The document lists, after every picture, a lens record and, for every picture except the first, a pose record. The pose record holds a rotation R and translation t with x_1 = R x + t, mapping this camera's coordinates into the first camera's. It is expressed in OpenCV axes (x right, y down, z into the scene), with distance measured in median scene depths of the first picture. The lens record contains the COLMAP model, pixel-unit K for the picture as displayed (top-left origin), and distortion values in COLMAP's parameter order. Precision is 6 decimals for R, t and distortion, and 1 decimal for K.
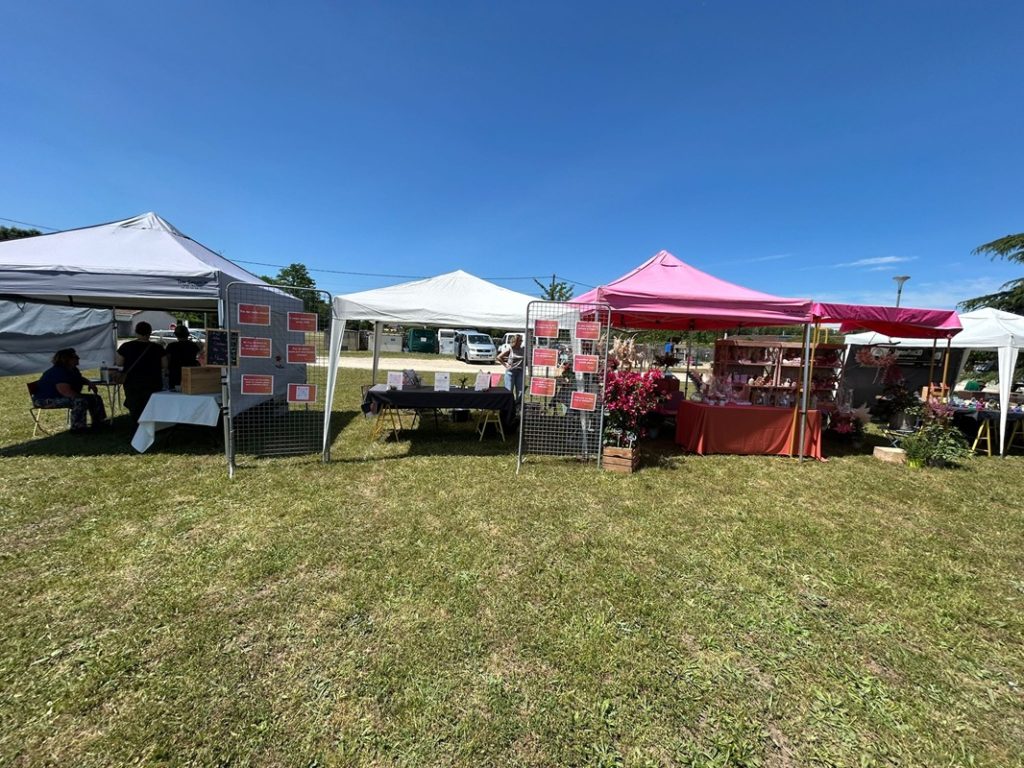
lens RADIAL K [[411.3, 0, 508.0], [0, 411.3, 388.5], [0, 0, 1]] dist [0.002270, 0.000330]
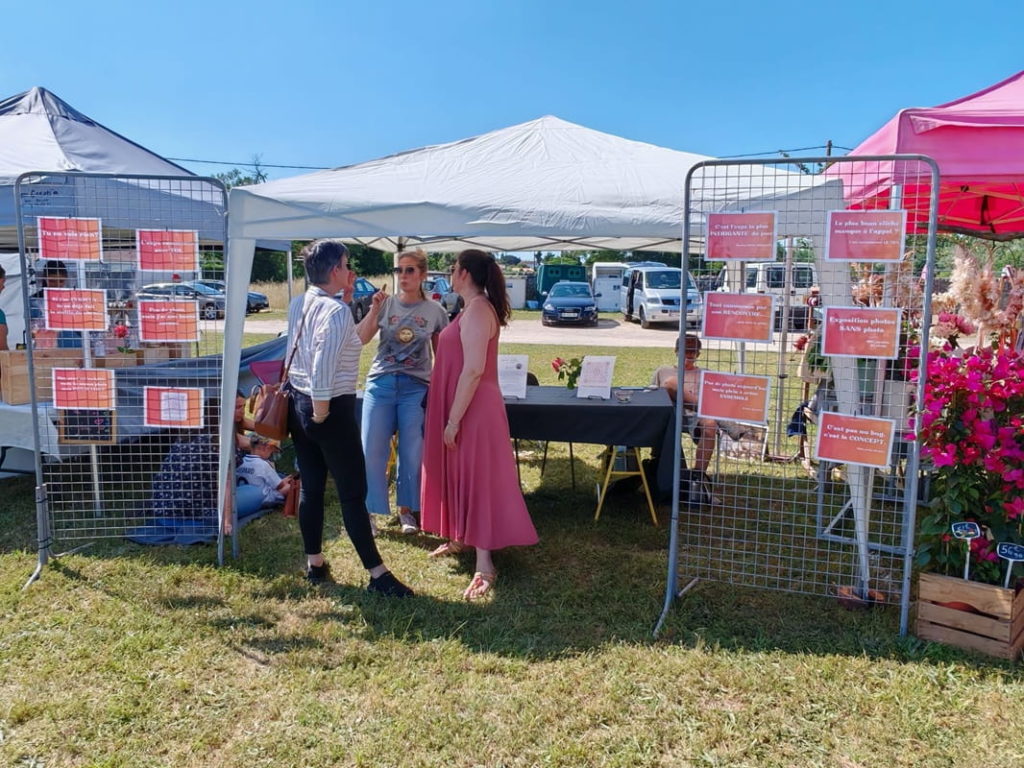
lens RADIAL K [[753.6, 0, 509.5], [0, 753.6, 362.5], [0, 0, 1]] dist [-0.027940, 0.000753]
pose [[0.954354, -0.003636, -0.298655, 0.081745], [-0.000374, 0.999911, -0.013367, -0.022413], [0.298677, 0.012869, 0.954268, 0.267531]]
